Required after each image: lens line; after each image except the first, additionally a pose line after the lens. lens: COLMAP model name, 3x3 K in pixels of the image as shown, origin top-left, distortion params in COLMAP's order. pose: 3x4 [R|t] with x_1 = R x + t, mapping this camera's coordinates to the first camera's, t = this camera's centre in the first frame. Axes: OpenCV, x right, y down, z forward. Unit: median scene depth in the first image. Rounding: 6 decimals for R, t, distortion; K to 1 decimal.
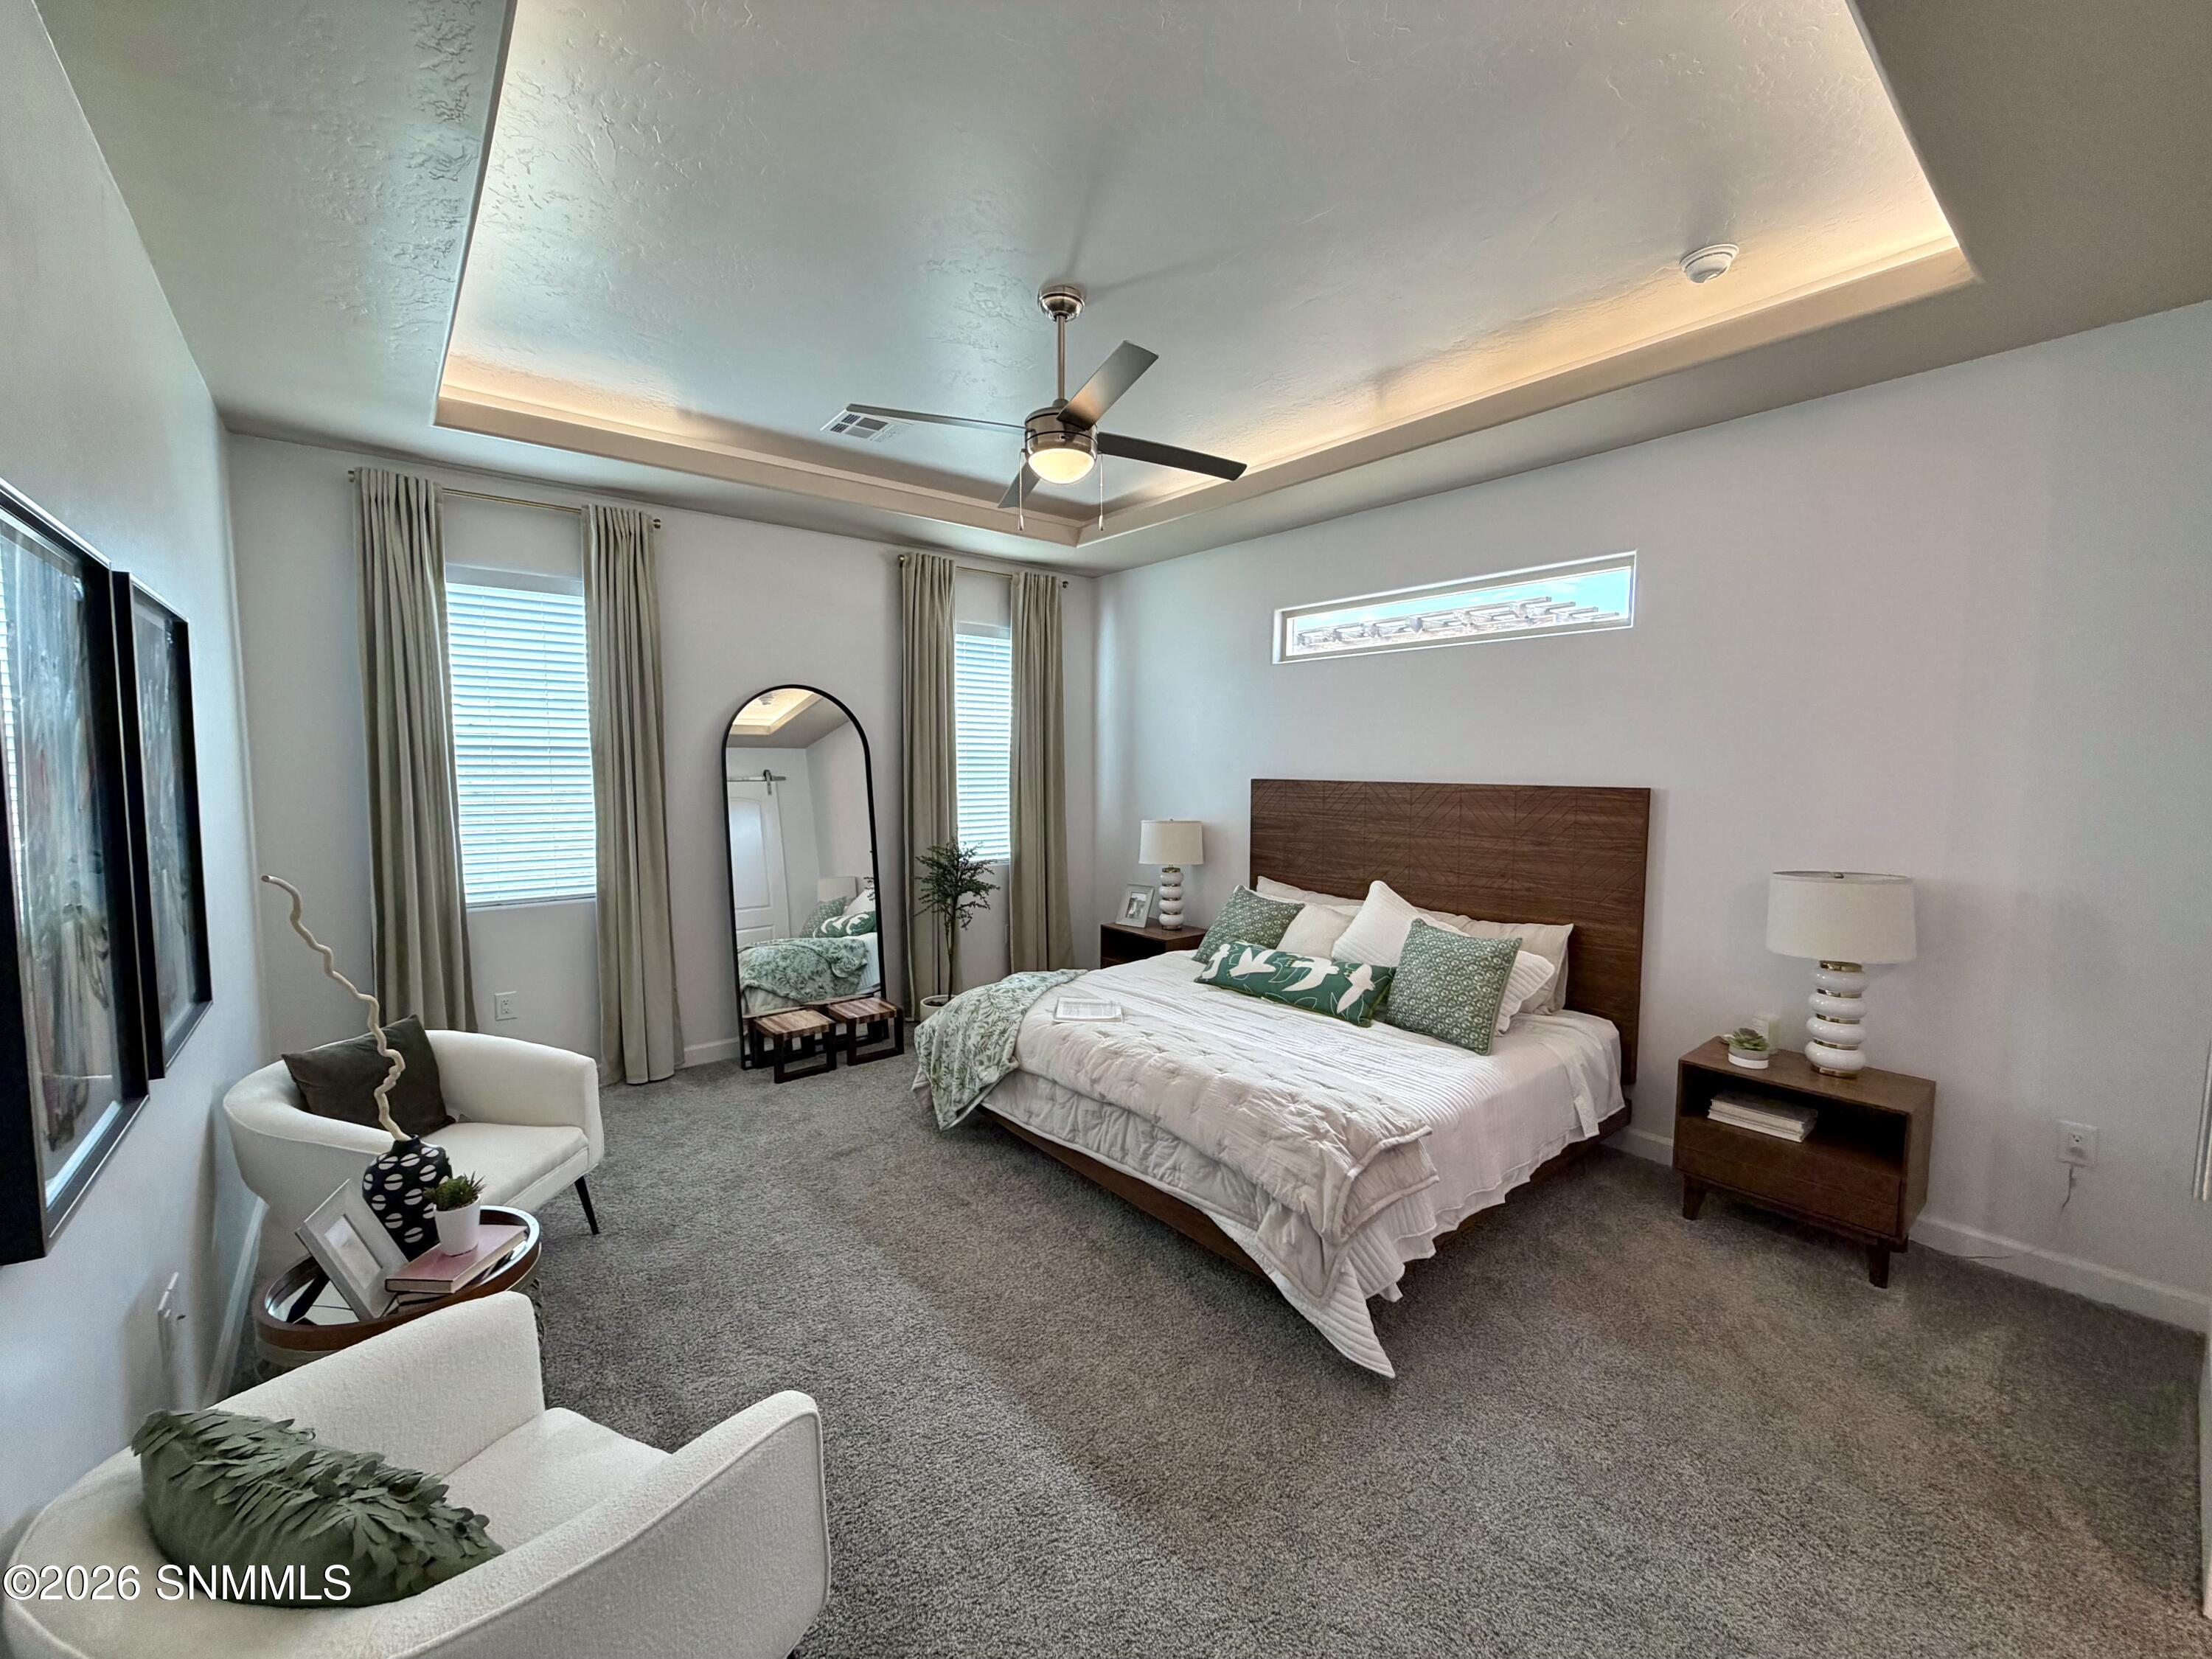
lens RADIAL K [[882.7, 0, 1106.0], [0, 882.7, 829.5], [0, 0, 1]] dist [0.000058, -0.000070]
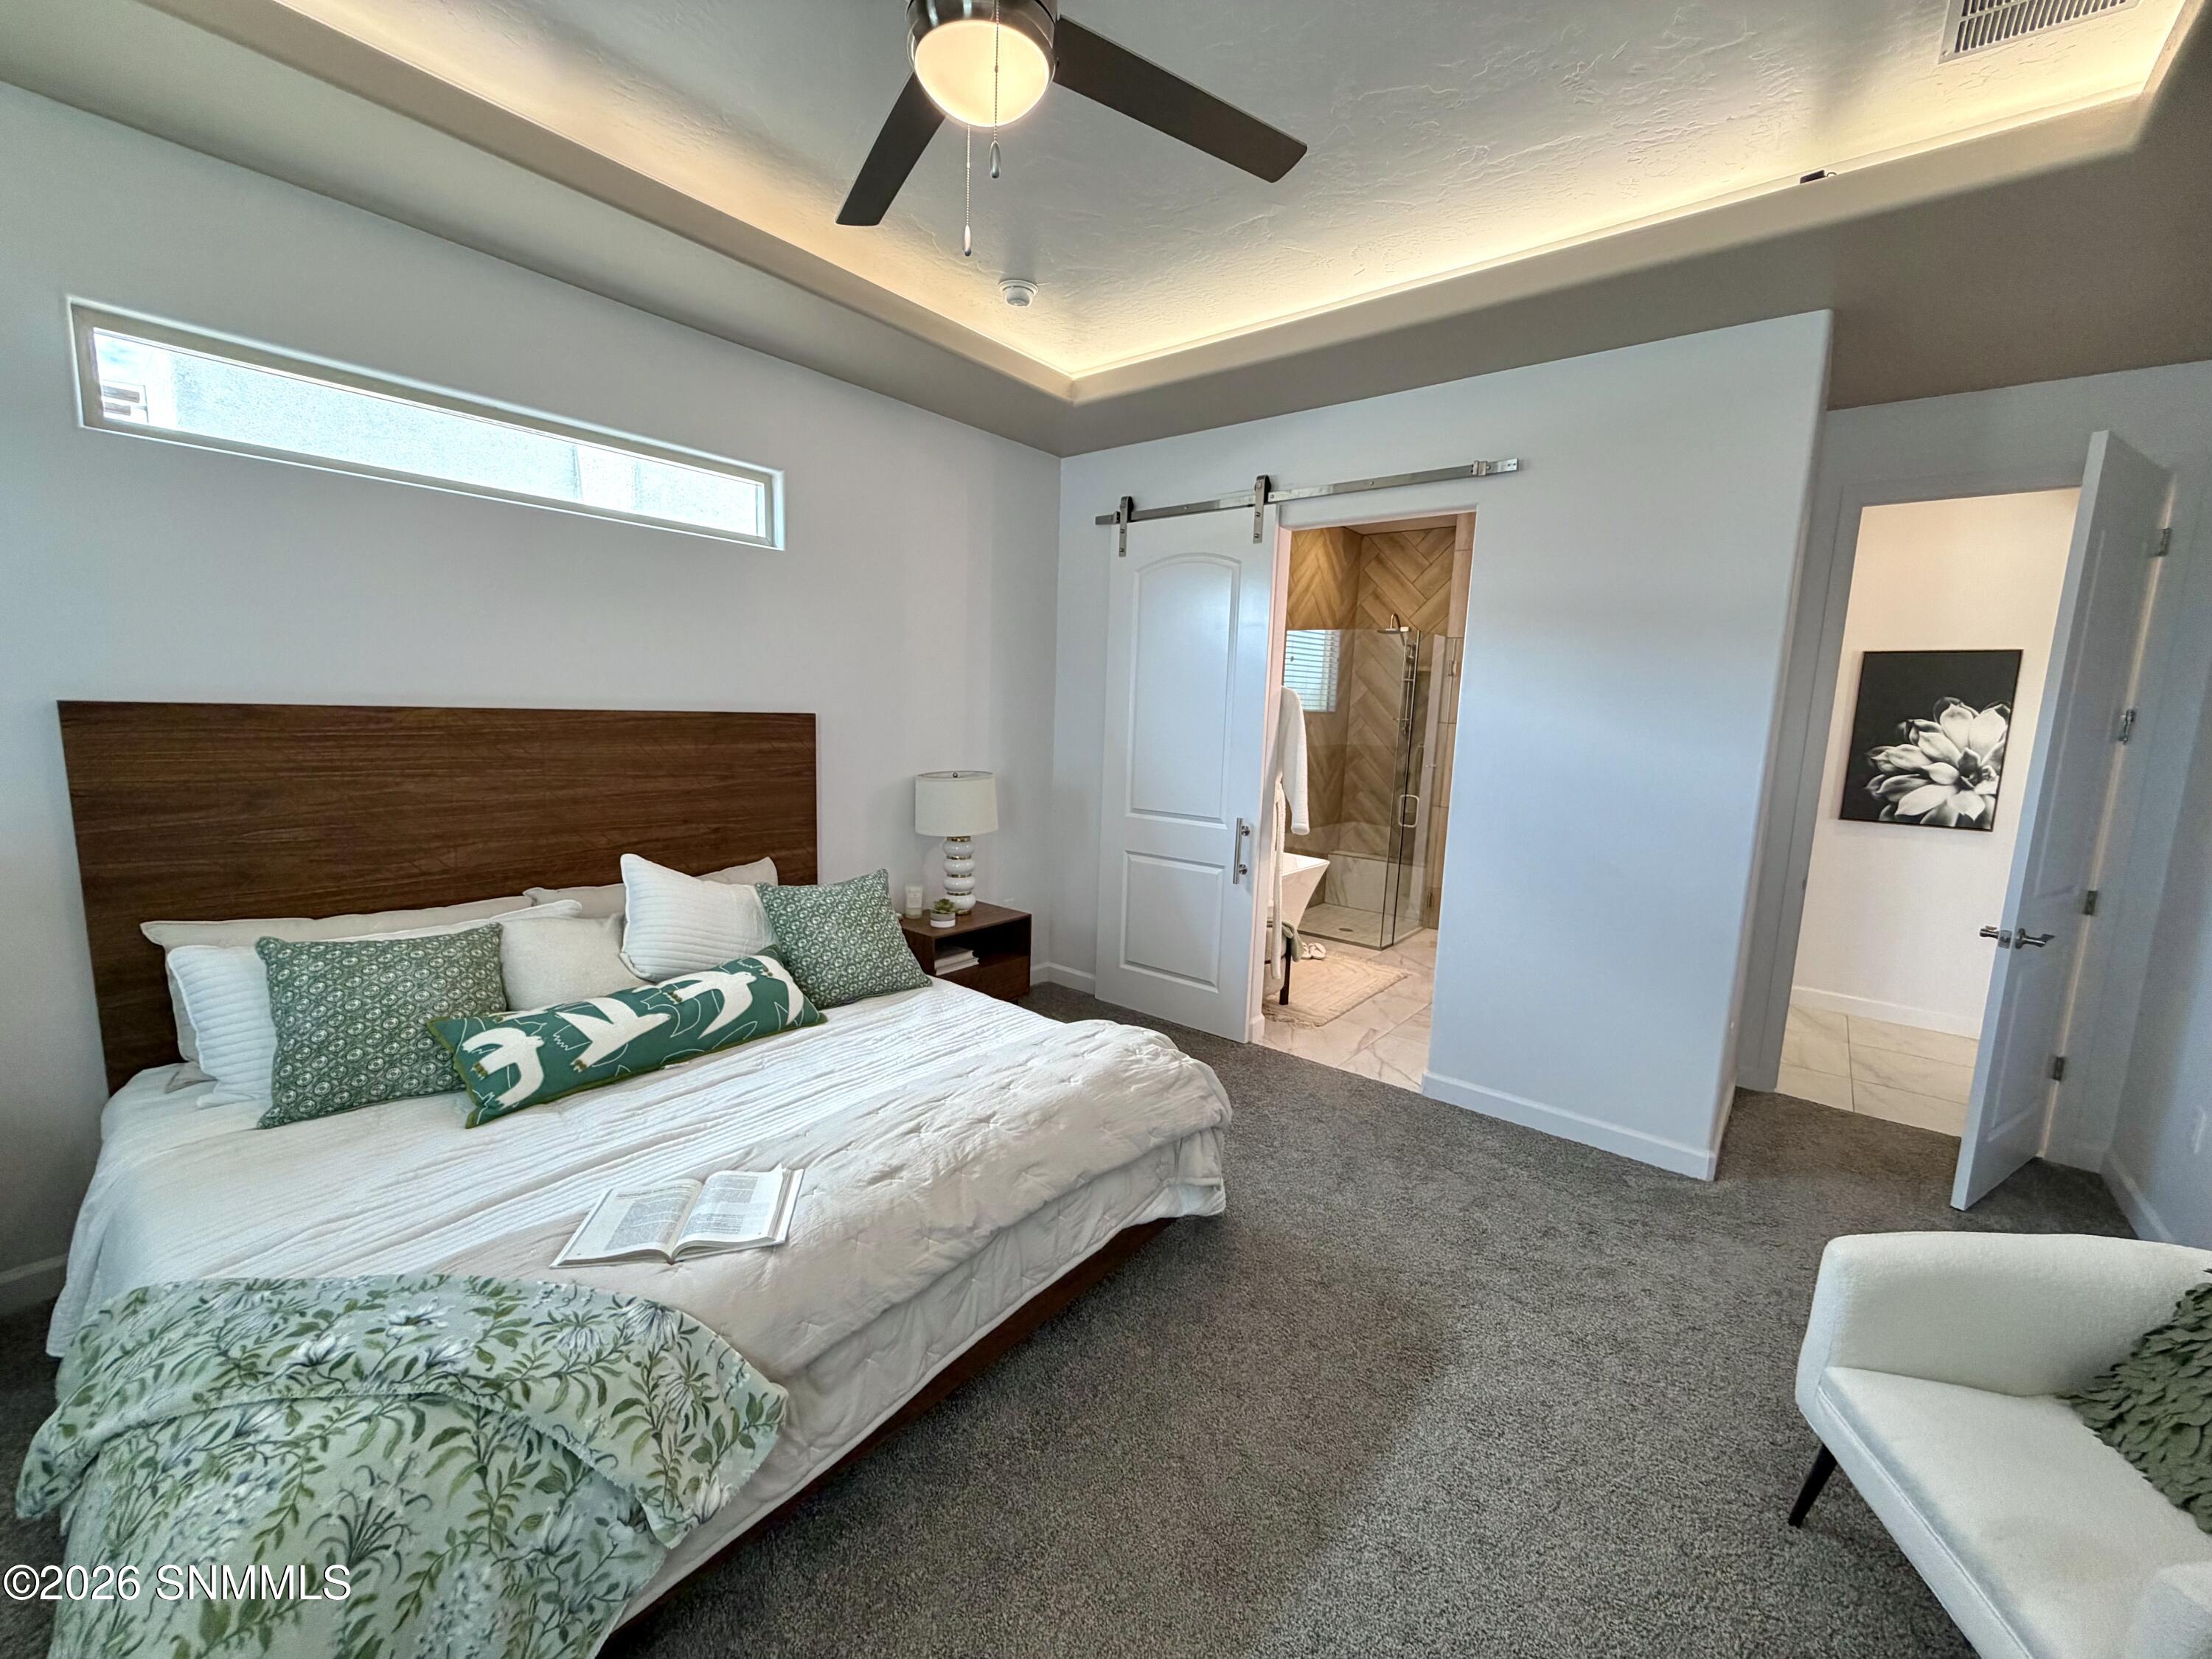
lens RADIAL K [[882.7, 0, 1106.0], [0, 882.7, 829.5], [0, 0, 1]] dist [0.000058, -0.000070]
pose [[-0.190683, -0.150976, 0.969972, -0.475485], [0.037106, 0.986288, 0.160810, -0.064177], [-0.980950, 0.066655, -0.182466, 0.826948]]
